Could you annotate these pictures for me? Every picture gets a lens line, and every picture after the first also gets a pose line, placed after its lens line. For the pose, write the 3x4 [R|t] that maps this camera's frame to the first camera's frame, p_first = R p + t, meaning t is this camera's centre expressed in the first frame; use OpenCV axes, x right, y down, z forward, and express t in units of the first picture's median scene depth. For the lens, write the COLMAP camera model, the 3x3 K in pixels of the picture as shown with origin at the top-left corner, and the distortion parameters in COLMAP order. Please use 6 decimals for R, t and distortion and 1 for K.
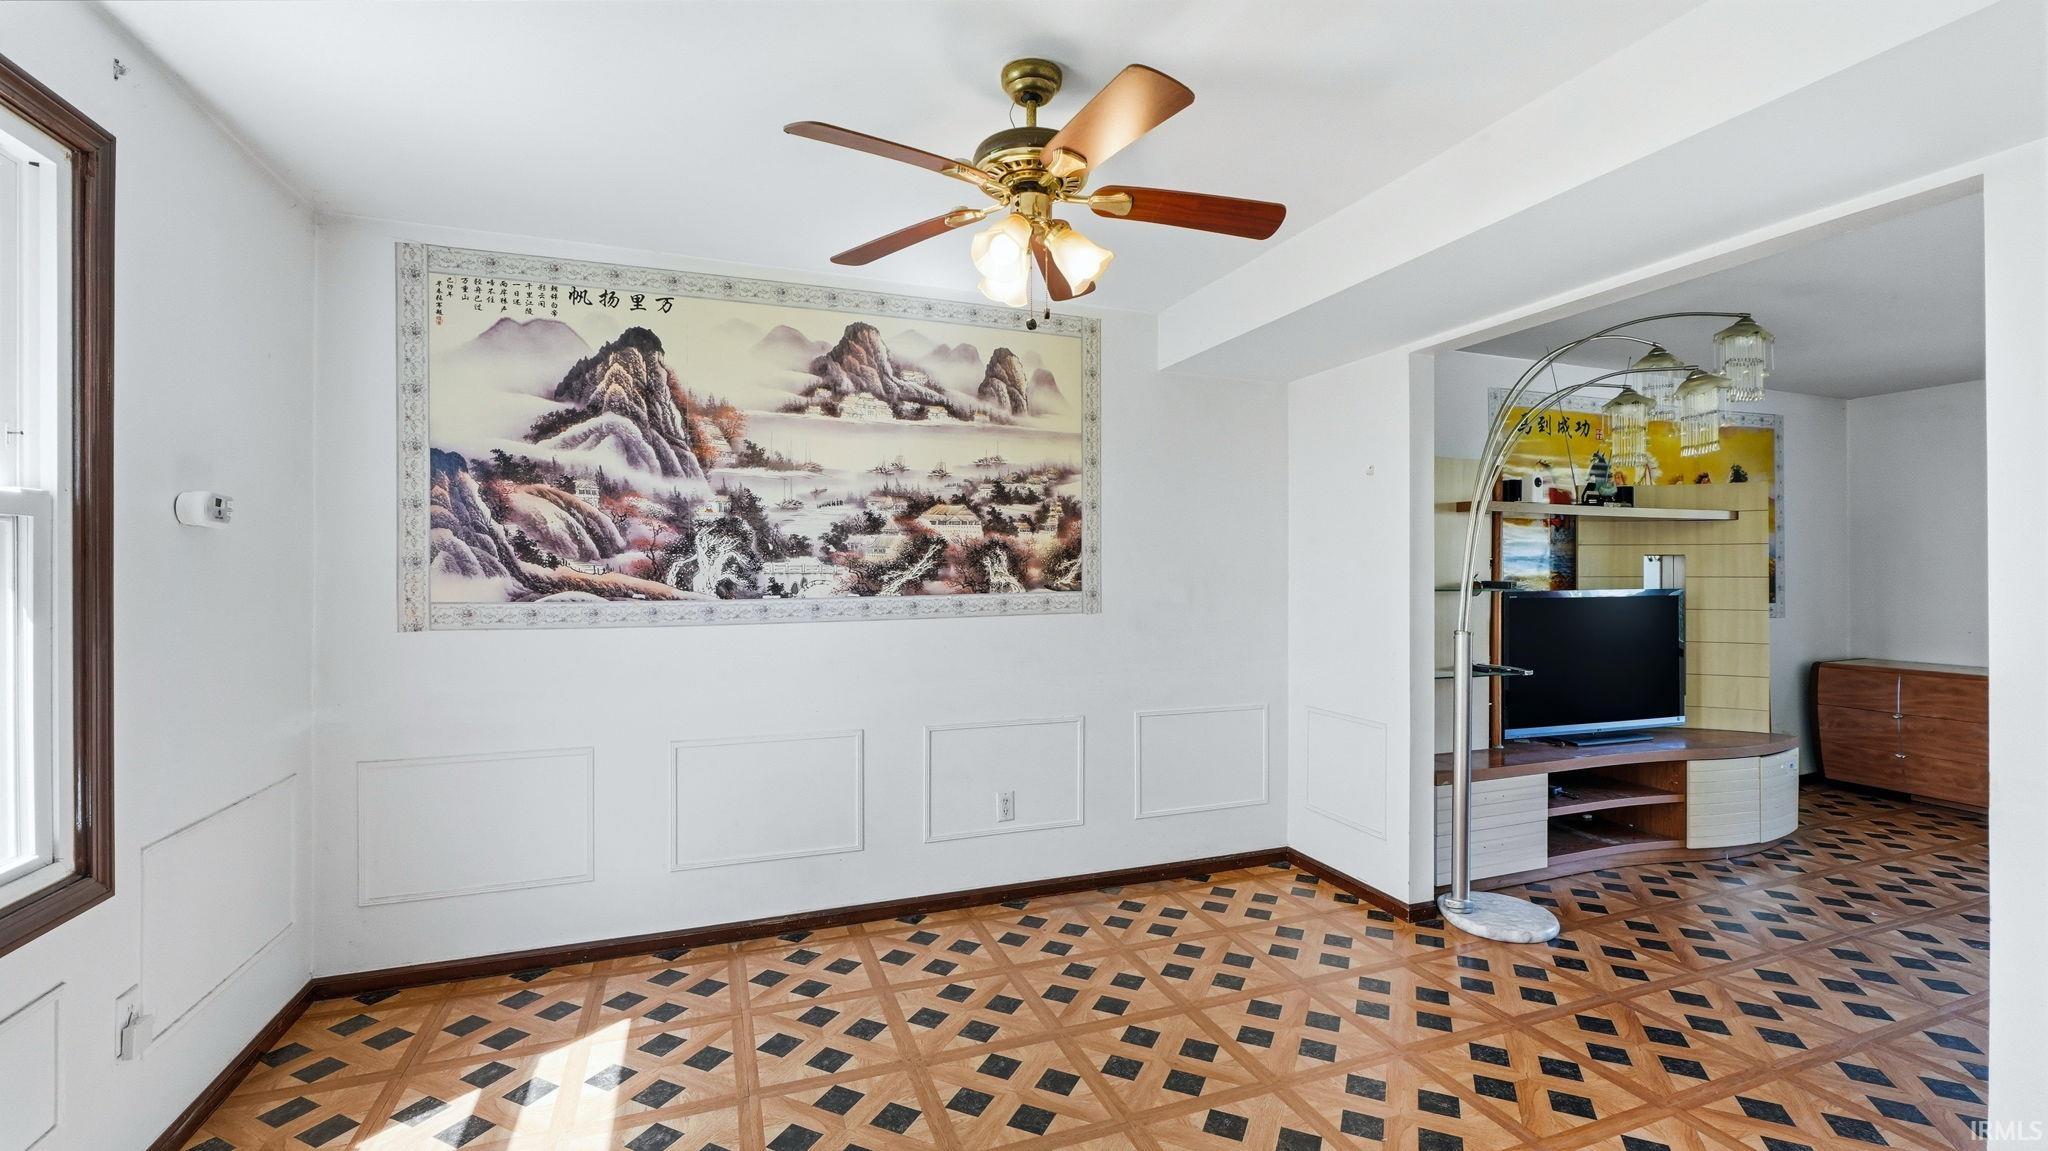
lens RADIAL K [[856.5, 0, 1028.5], [0, 856.5, 557.3], [0, 0, 1]] dist [0.000673, 0.000328]
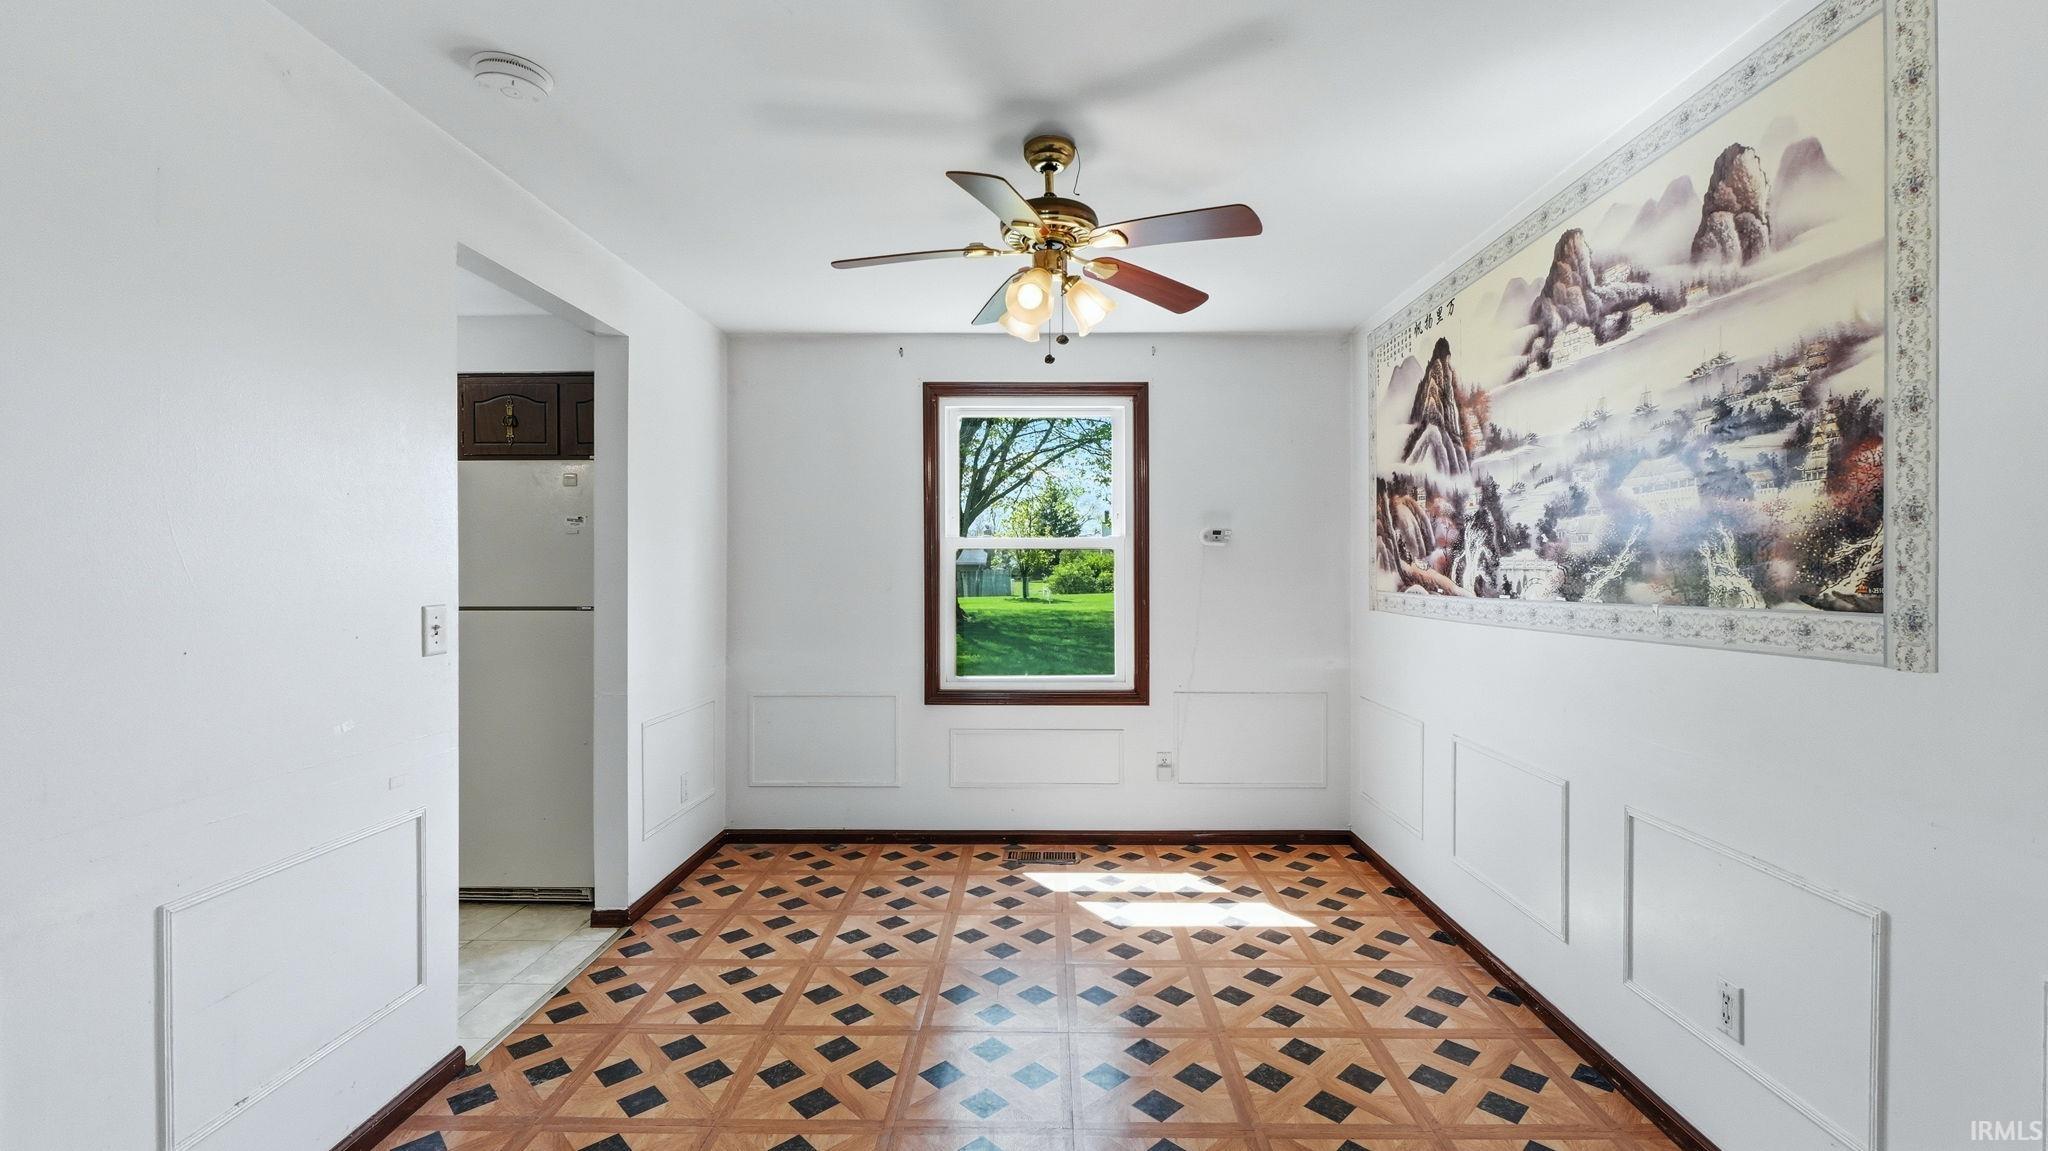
lens RADIAL K [[862.0, 0, 1032.8], [0, 862.0, 561.3], [0, 0, 1]] dist [-0.001462, 0.000169]
pose [[-0.366631, -0.008924, -0.930324, 0.668081], [0.011284, 0.999838, -0.014038, 0.016532], [0.930298, -0.015644, -0.366471, 0.844388]]
